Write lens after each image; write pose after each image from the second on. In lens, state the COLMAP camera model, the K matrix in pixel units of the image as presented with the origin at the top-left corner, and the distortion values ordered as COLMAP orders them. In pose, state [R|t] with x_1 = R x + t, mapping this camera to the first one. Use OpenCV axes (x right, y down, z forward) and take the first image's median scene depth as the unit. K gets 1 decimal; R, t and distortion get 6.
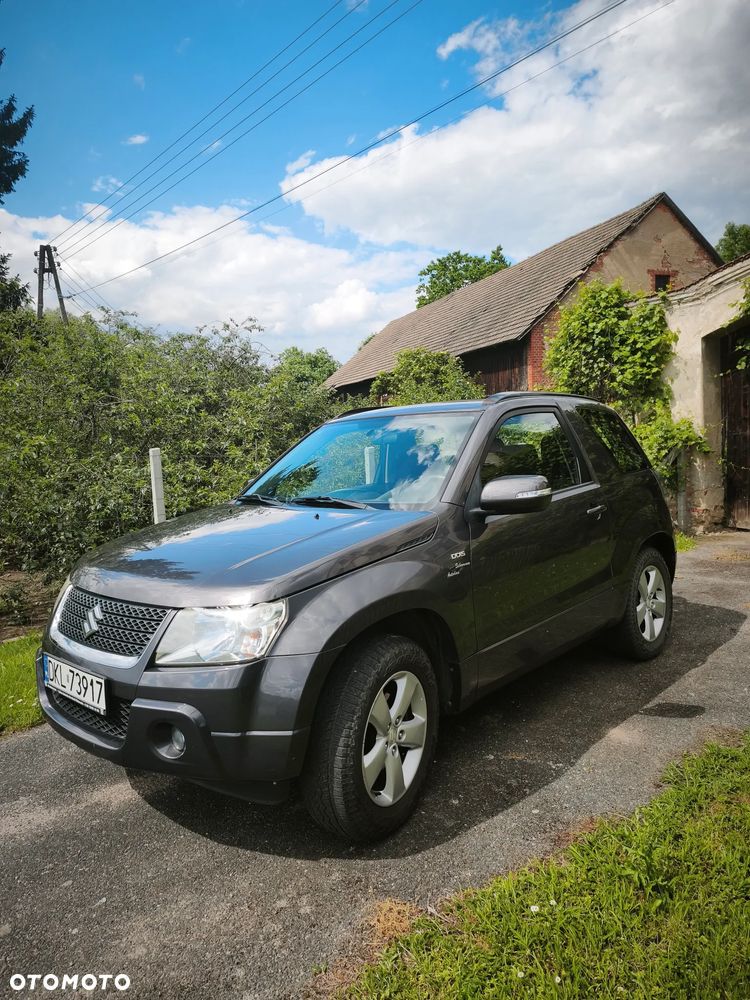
lens RADIAL K [[655.1, 0, 379.0], [0, 655.1, 510.3], [0, 0, 1]] dist [0.036571, -0.035413]
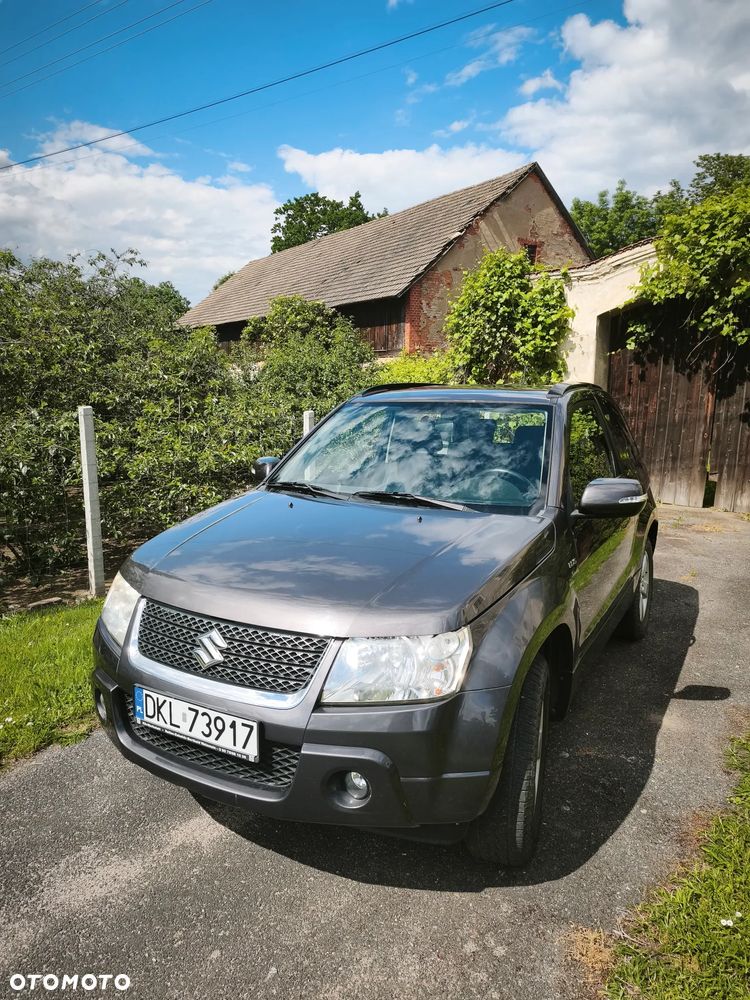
lens RADIAL K [[655.1, 0, 379.0], [0, 655.1, 510.3], [0, 0, 1]] dist [0.036571, -0.035413]
pose [[0.972073, 0.009289, 0.234493, -0.092524], [-0.027229, 0.996932, 0.073381, -0.017549], [-0.233092, -0.077716, 0.969344, 0.029469]]
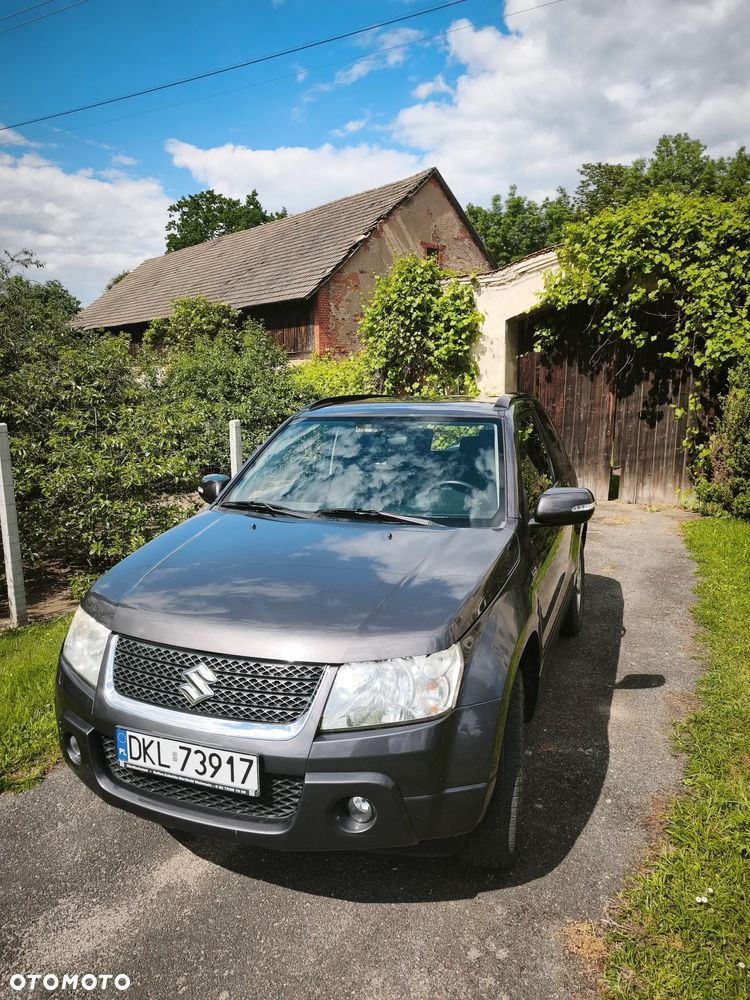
lens RADIAL K [[652.7, 0, 378.3], [0, 652.7, 512.5], [0, 0, 1]] dist [0.045361, -0.041498]
pose [[0.930945, -0.032383, 0.363721, -0.113060], [0.005083, 0.997113, 0.075767, -0.024214], [-0.365124, -0.068686, 0.928422, 0.034625]]
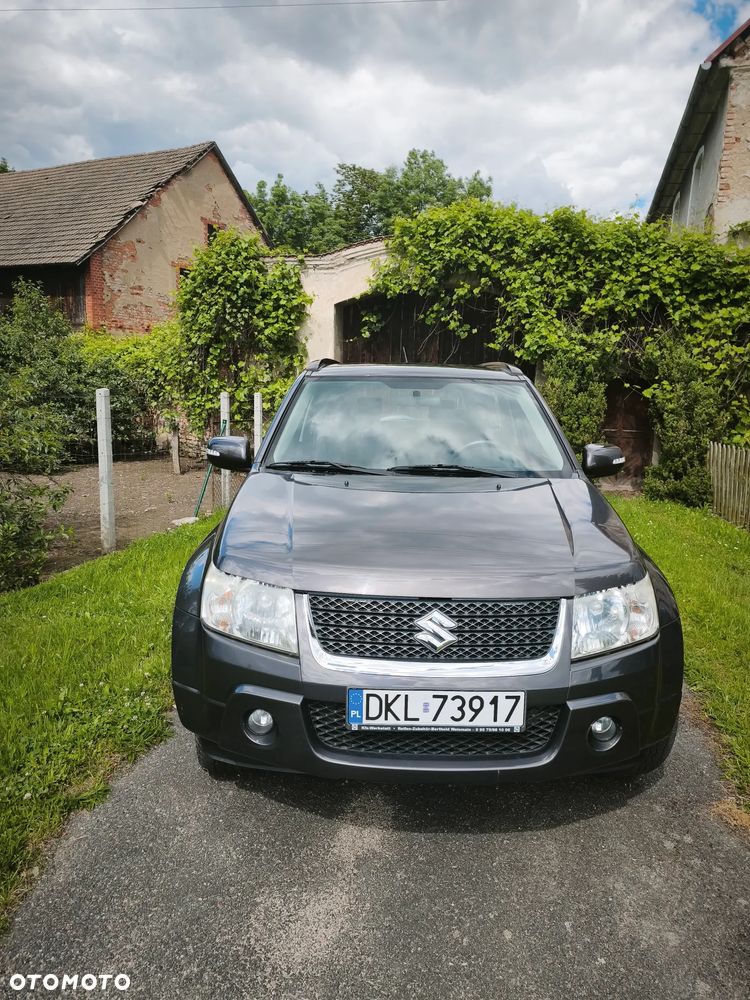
lens RADIAL K [[655.1, 0, 379.0], [0, 655.1, 510.3], [0, 0, 1]] dist [0.036571, -0.035413]
pose [[0.733981, -0.066145, 0.675942, -0.222201], [0.007511, 0.995976, 0.089306, -0.011196], [-0.679129, -0.060472, 0.731524, 0.102527]]
